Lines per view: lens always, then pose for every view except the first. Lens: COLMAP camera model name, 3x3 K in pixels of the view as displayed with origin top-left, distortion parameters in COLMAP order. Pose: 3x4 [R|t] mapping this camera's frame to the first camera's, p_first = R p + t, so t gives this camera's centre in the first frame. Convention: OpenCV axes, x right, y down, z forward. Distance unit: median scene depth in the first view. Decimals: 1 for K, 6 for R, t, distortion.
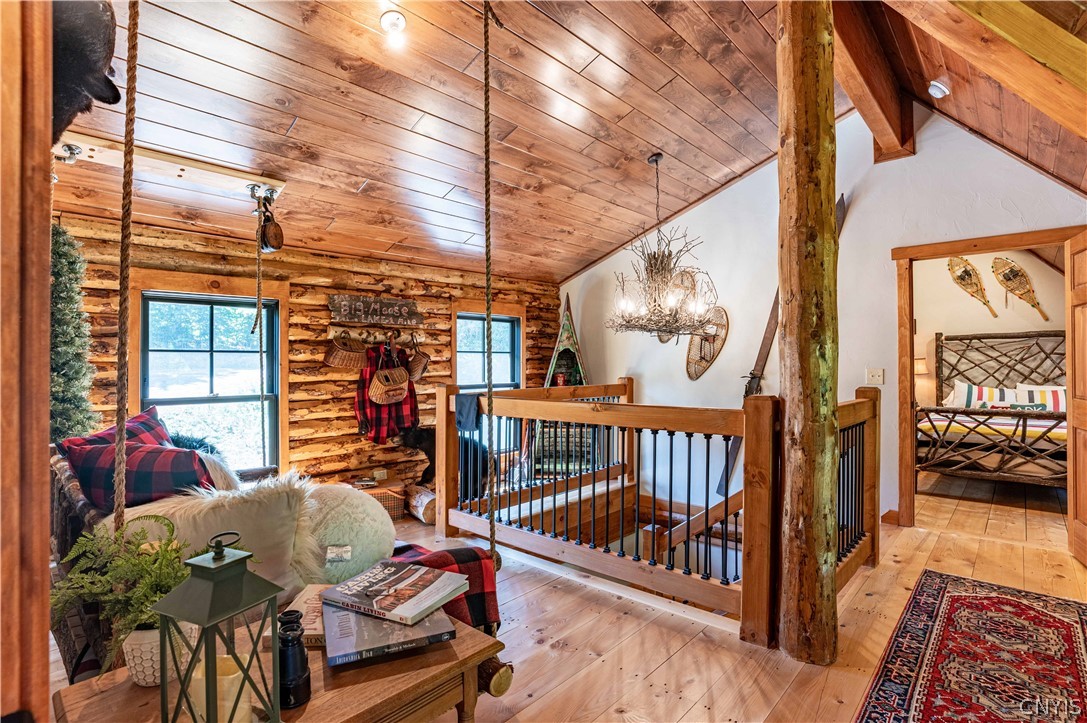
lens RADIAL K [[535.4, 0, 549.3], [0, 535.4, 359.7], [0, 0, 1]] dist [-0.069062, 0.032274]
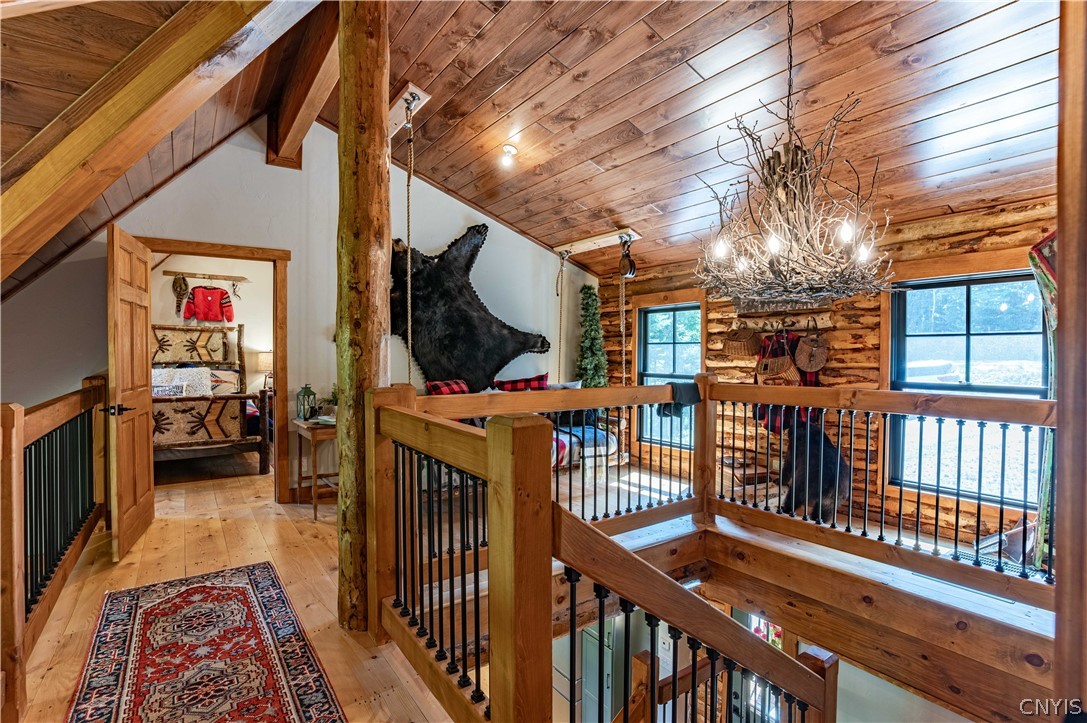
lens RADIAL K [[535.4, 0, 549.3], [0, 535.4, 359.7], [0, 0, 1]] dist [-0.069062, 0.032274]
pose [[-0.222917, 0.019025, -0.974652, 1.716705], [0.007872, 0.999812, 0.017716, 0.003165], [0.974806, -0.003723, -0.223025, 1.895316]]
